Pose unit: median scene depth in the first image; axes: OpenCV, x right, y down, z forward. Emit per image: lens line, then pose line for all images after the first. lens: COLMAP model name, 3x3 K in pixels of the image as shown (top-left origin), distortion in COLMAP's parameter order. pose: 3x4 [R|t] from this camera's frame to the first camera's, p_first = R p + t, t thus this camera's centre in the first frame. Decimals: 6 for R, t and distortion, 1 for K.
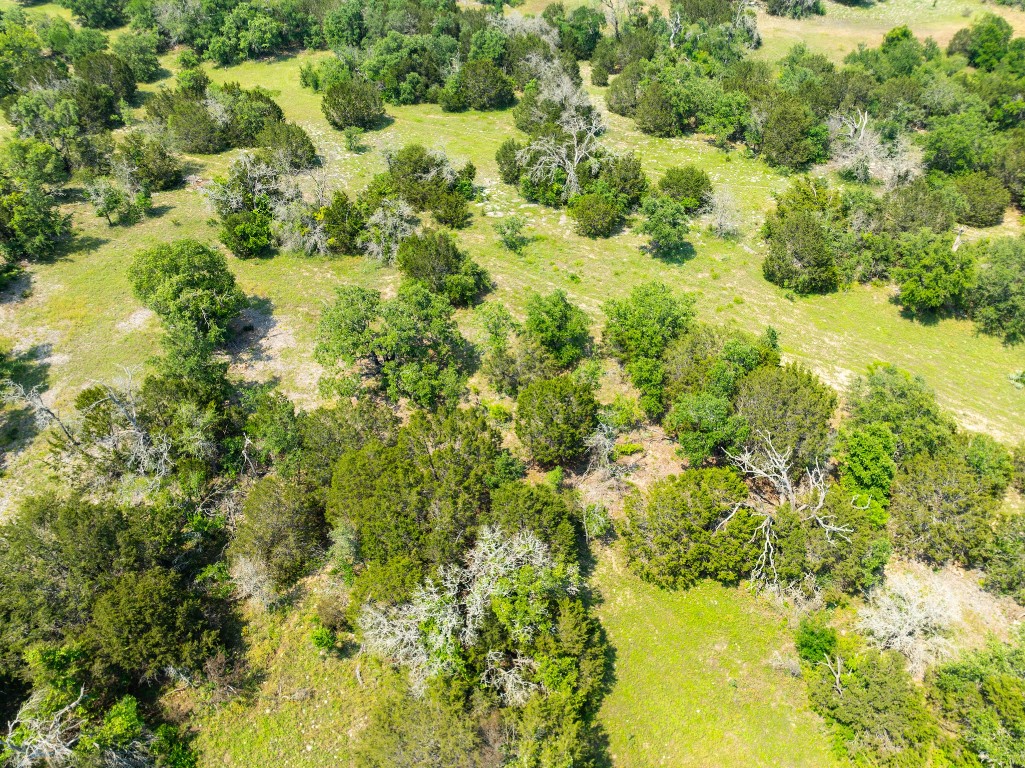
lens RADIAL K [[718.7, 0, 513.9], [0, 718.7, 380.9], [0, 0, 1]] dist [-0.035222, 0.021409]
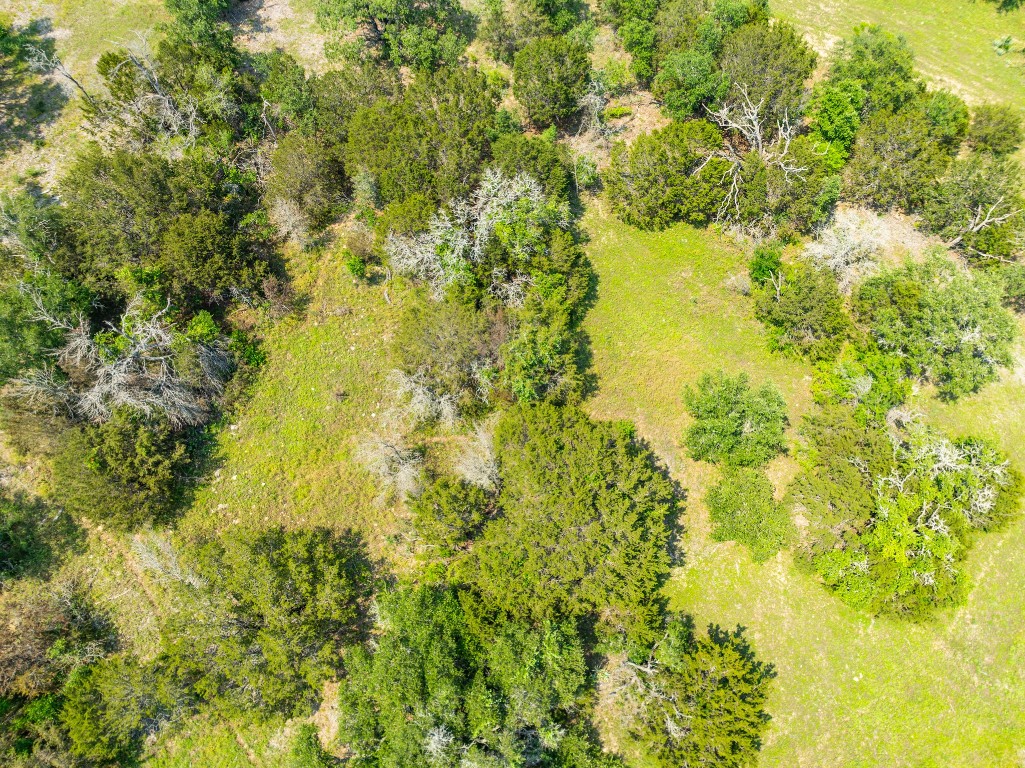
lens RADIAL K [[718.7, 0, 513.9], [0, 718.7, 380.9], [0, 0, 1]] dist [-0.035222, 0.021409]
pose [[0.999904, -0.013671, 0.002356, -0.005192], [0.011845, 0.929737, 0.368034, 0.087769], [-0.007222, -0.367971, 0.929809, -0.171305]]
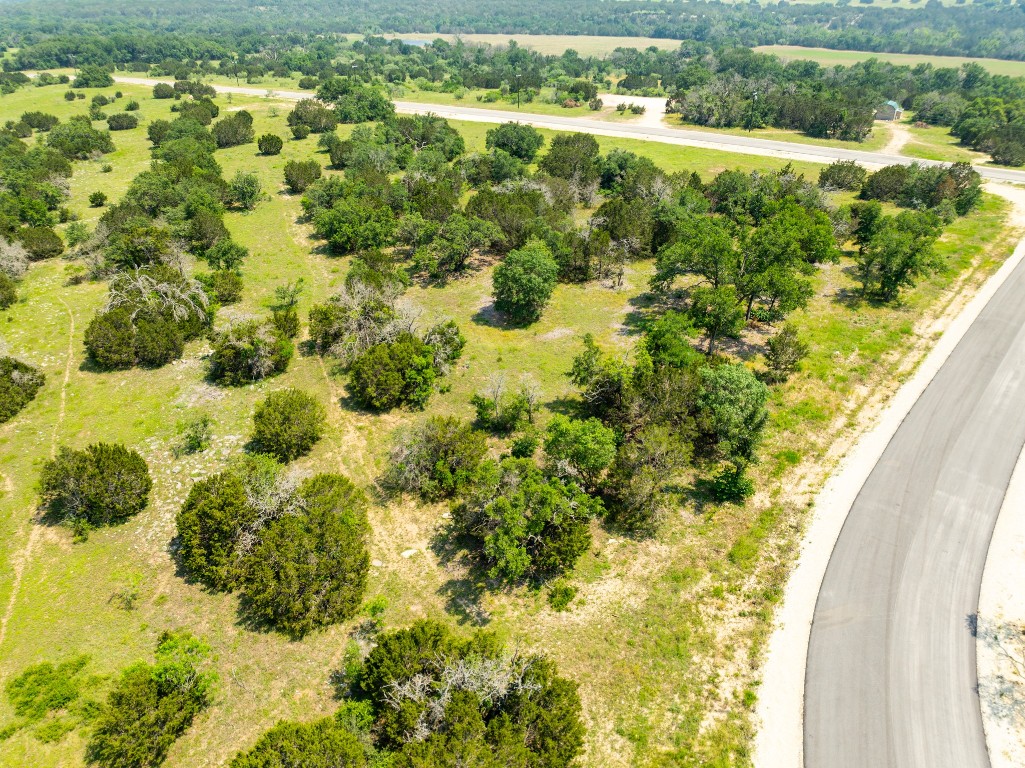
lens RADIAL K [[718.7, 0, 513.9], [0, 718.7, 380.9], [0, 0, 1]] dist [-0.035222, 0.021409]
pose [[-0.757328, -0.324902, 0.566475, -1.809960], [0.439254, 0.388449, 0.810039, -1.689947], [-0.483230, 0.862291, -0.151469, 1.904562]]
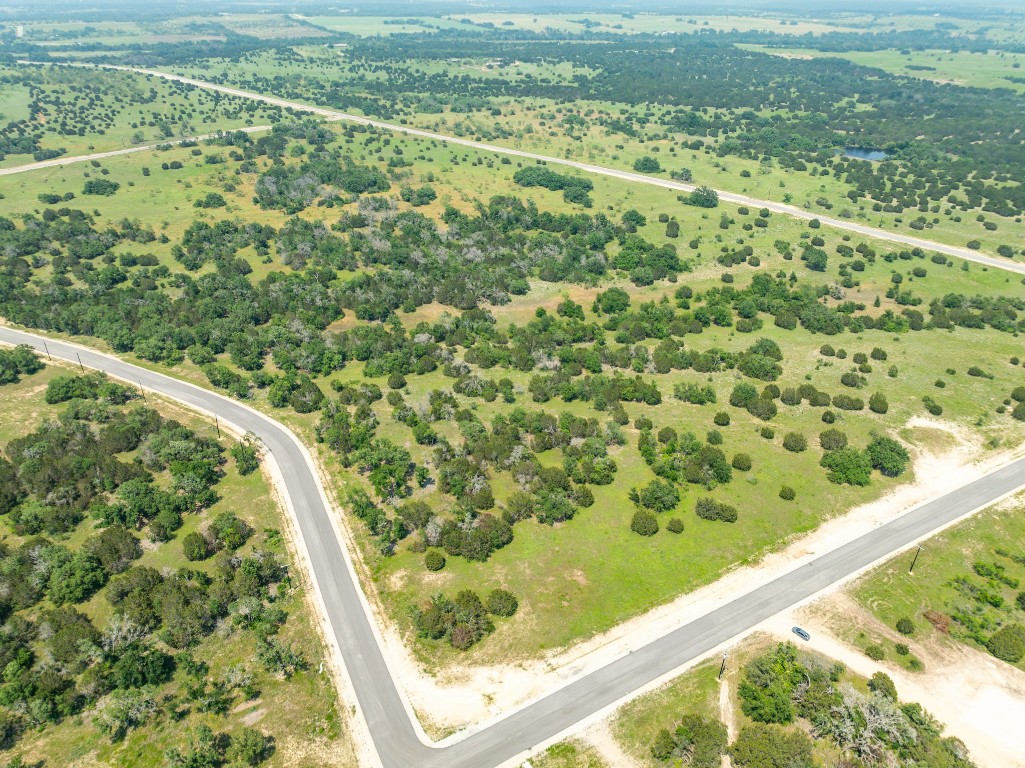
lens RADIAL K [[714.0, 0, 510.9], [0, 714.0, 375.8], [0, 0, 1]] dist [-0.034219, 0.021586]
pose [[0.898707, -0.219874, 0.379447, -2.168303], [0.299086, 0.940092, -0.163631, 0.591317], [-0.320737, 0.260543, 0.910629, -4.598443]]
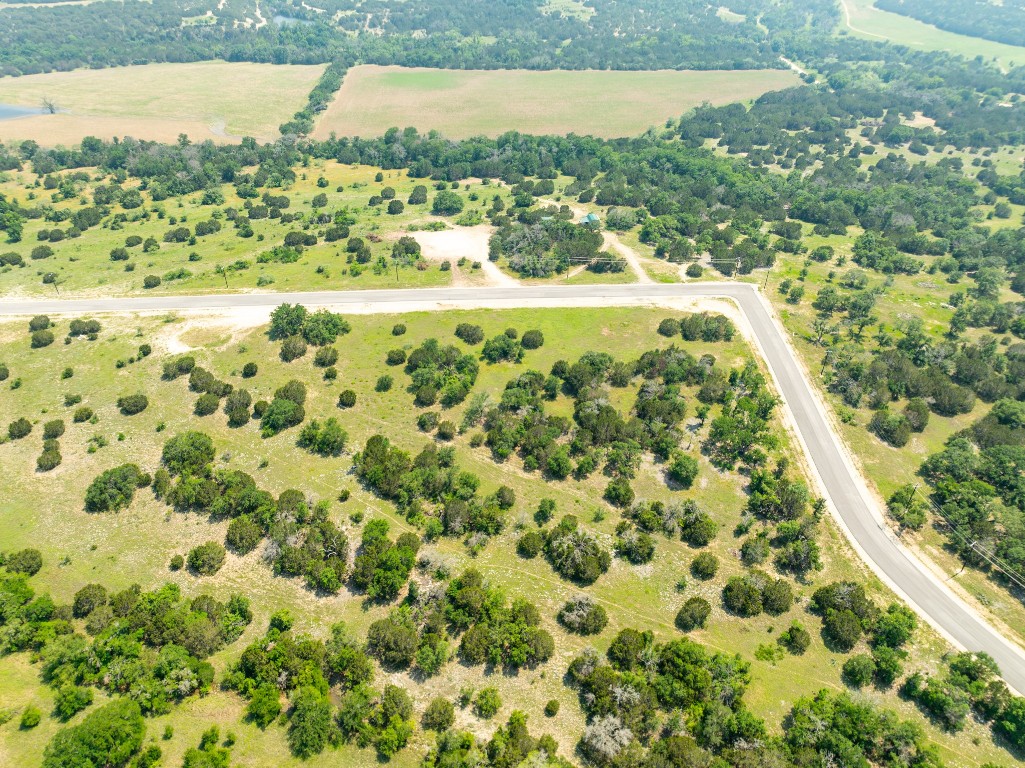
lens RADIAL K [[718.7, 0, 513.9], [0, 718.7, 380.9], [0, 0, 1]] dist [-0.035222, 0.021409]
pose [[-0.999567, -0.027534, 0.010334, 0.544798], [0.004485, 0.204529, 0.978850, -5.232430], [-0.029065, 0.978473, -0.204317, 1.818167]]
